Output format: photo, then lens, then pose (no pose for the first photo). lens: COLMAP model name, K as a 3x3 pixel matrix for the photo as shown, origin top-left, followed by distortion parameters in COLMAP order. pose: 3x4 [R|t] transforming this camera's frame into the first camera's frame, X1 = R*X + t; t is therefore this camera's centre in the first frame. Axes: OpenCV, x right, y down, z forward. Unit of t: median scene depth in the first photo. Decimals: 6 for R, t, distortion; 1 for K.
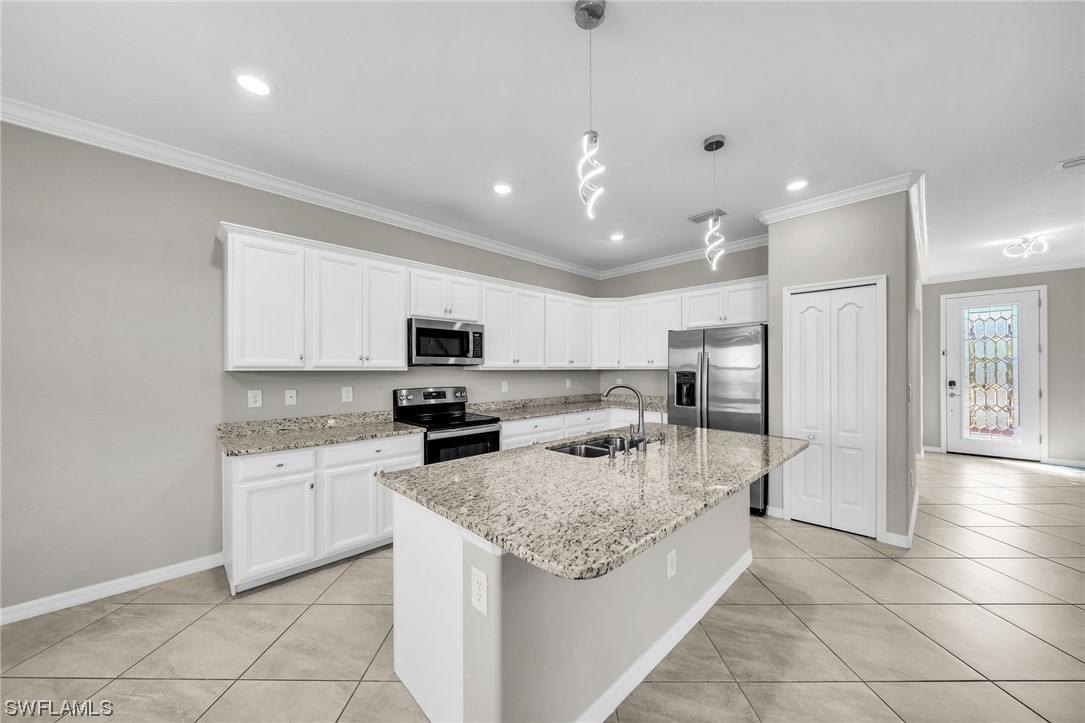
lens RADIAL K [[384.2, 0, 539.8], [0, 384.2, 362.6], [0, 0, 1]] dist [0.000492, -0.000203]
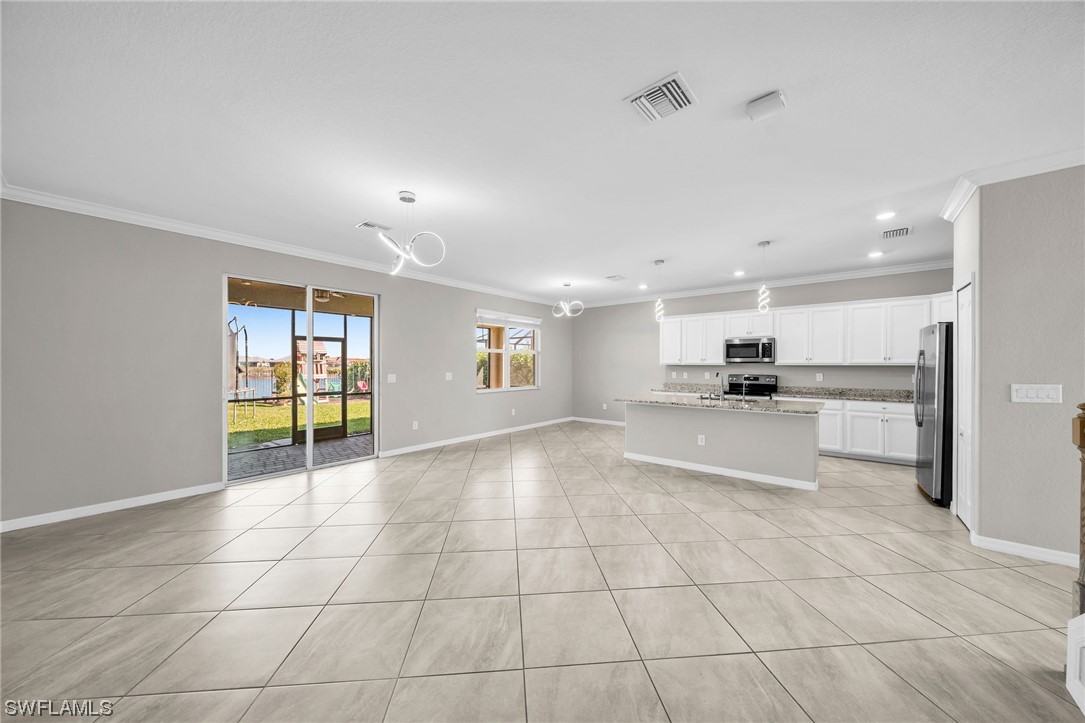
lens RADIAL K [[376.9, 0, 543.0], [0, 376.9, 369.7], [0, 0, 1]] dist [-0.000302, -0.000019]
pose [[0.102917, 0.015933, -0.994562, 1.366720], [0.015416, 0.999726, 0.017611, -0.005071], [0.994570, -0.017145, 0.102644, -0.154632]]
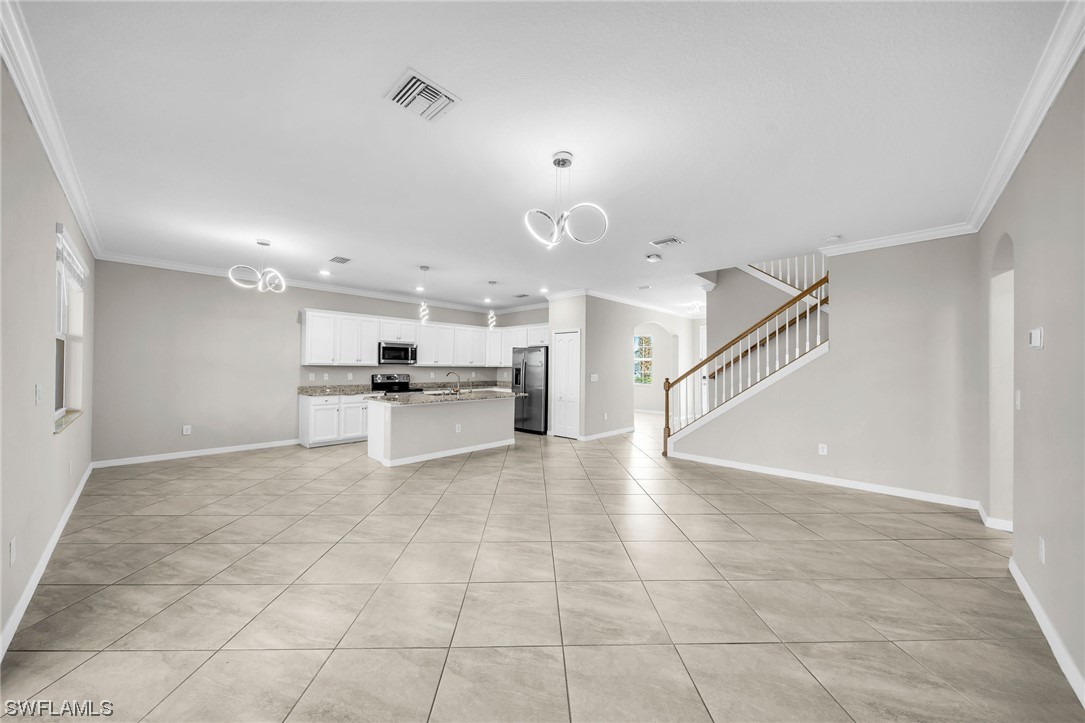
lens RADIAL K [[378.9, 0, 539.4], [0, 378.9, 354.8], [0, 0, 1]] dist [0.013687, -0.000088]
pose [[0.999506, 0.013668, 0.028287, 0.452835], [-0.013229, 0.999790, -0.015672, -0.018251], [-0.028495, 0.015290, 0.999477, -1.056853]]
